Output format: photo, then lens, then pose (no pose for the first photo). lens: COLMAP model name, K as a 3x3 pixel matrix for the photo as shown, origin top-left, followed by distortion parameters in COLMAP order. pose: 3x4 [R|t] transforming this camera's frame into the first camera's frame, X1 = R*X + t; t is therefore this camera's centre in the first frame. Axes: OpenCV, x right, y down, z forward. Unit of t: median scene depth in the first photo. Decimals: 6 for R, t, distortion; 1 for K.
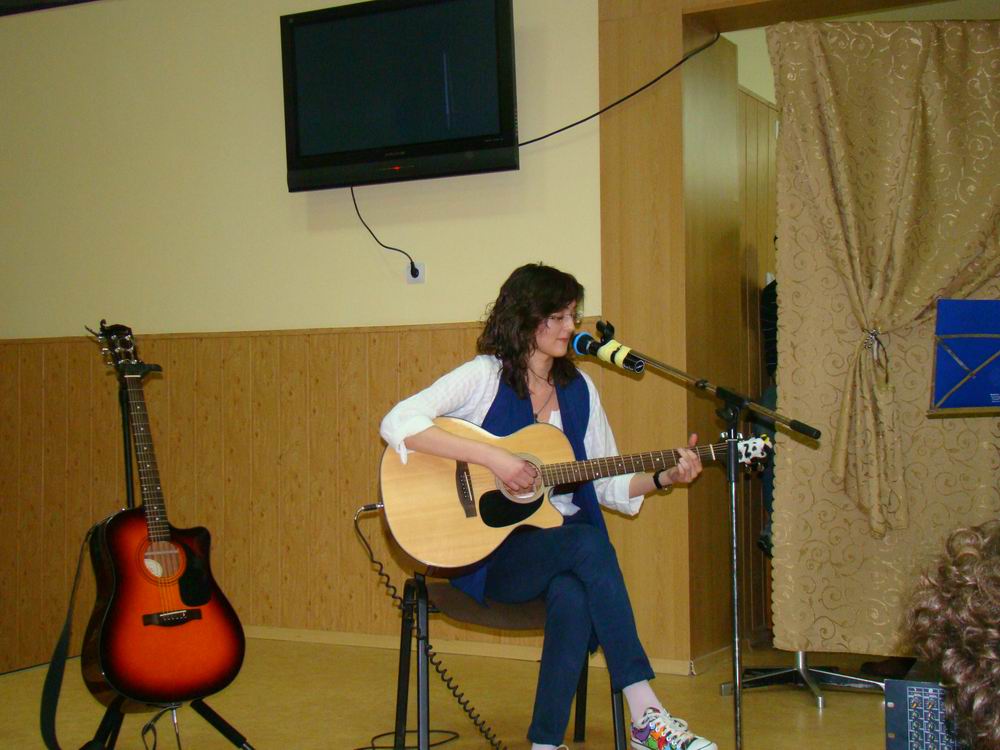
lens RADIAL K [[1388.5, 0, 505.3], [0, 1388.5, 374.5], [0, 0, 1]] dist [-0.006148, 0.000000]
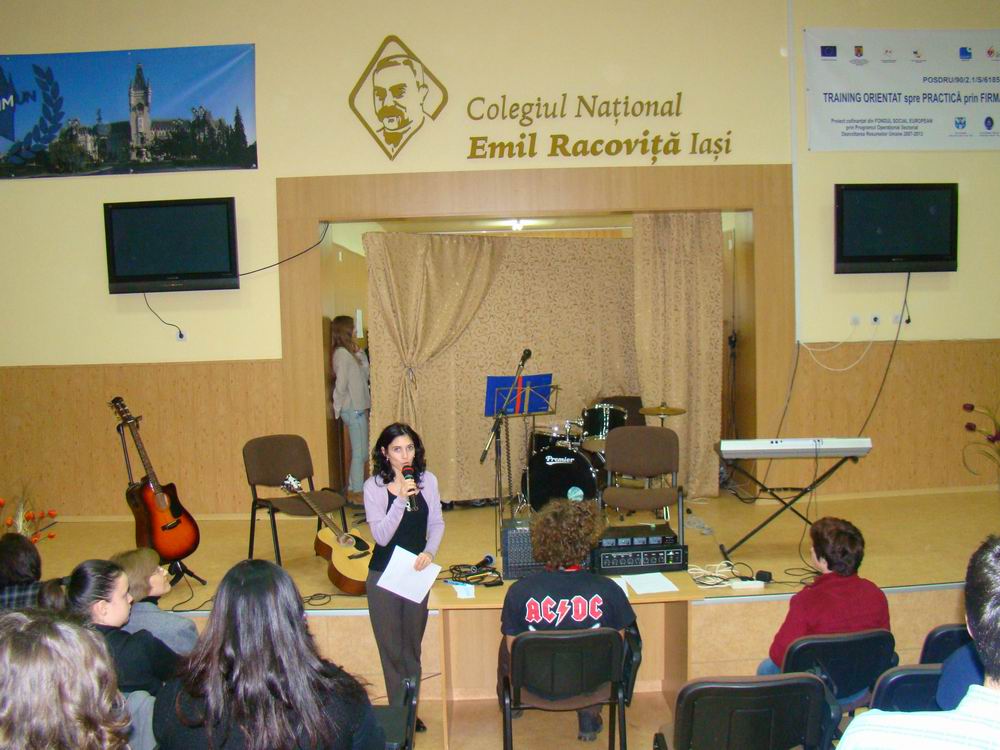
lens RADIAL K [[873.5, 0, 492.9], [0, 873.5, 369.0], [0, 0, 1]] dist [-0.146230, 0.053746]
pose [[0.874836, -0.045369, 0.482290, -0.323700], [0.010548, 0.997153, 0.074669, -0.135193], [-0.484304, -0.060236, 0.872824, -0.363514]]
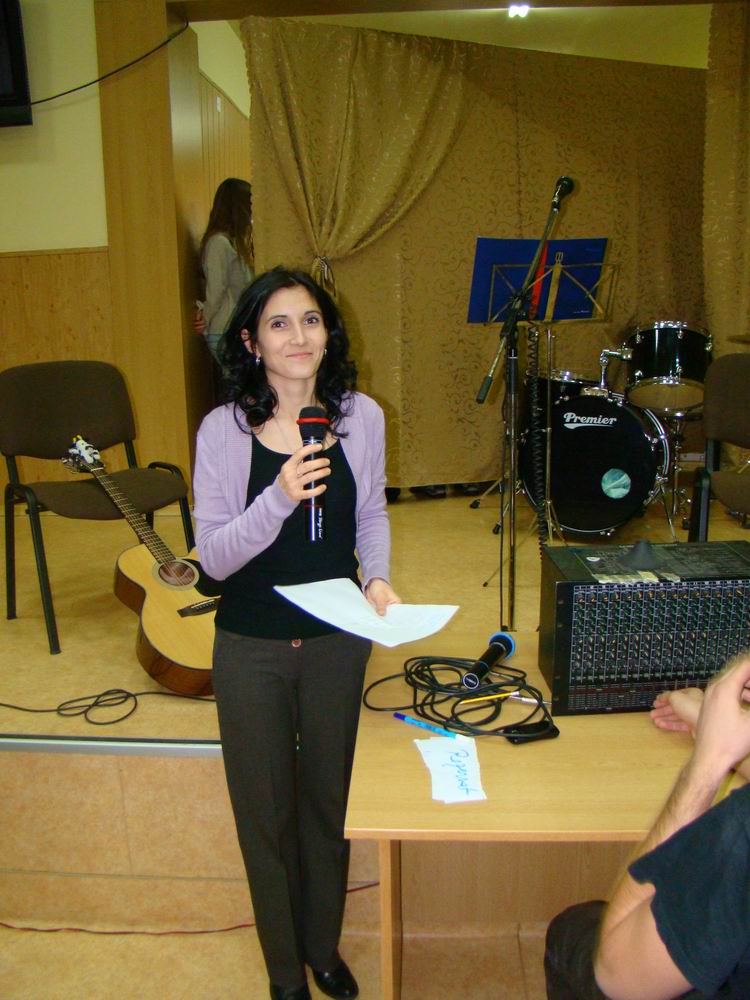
lens RADIAL K [[873.5, 0, 383.9], [0, 873.5, 503.7], [0, 0, 1]] dist [-0.146230, 0.053746]
pose [[0.894933, -0.111655, 0.432005, -0.074936], [0.001265, 0.968816, 0.247777, -0.006731], [-0.446199, -0.221197, 0.867167, 0.178630]]
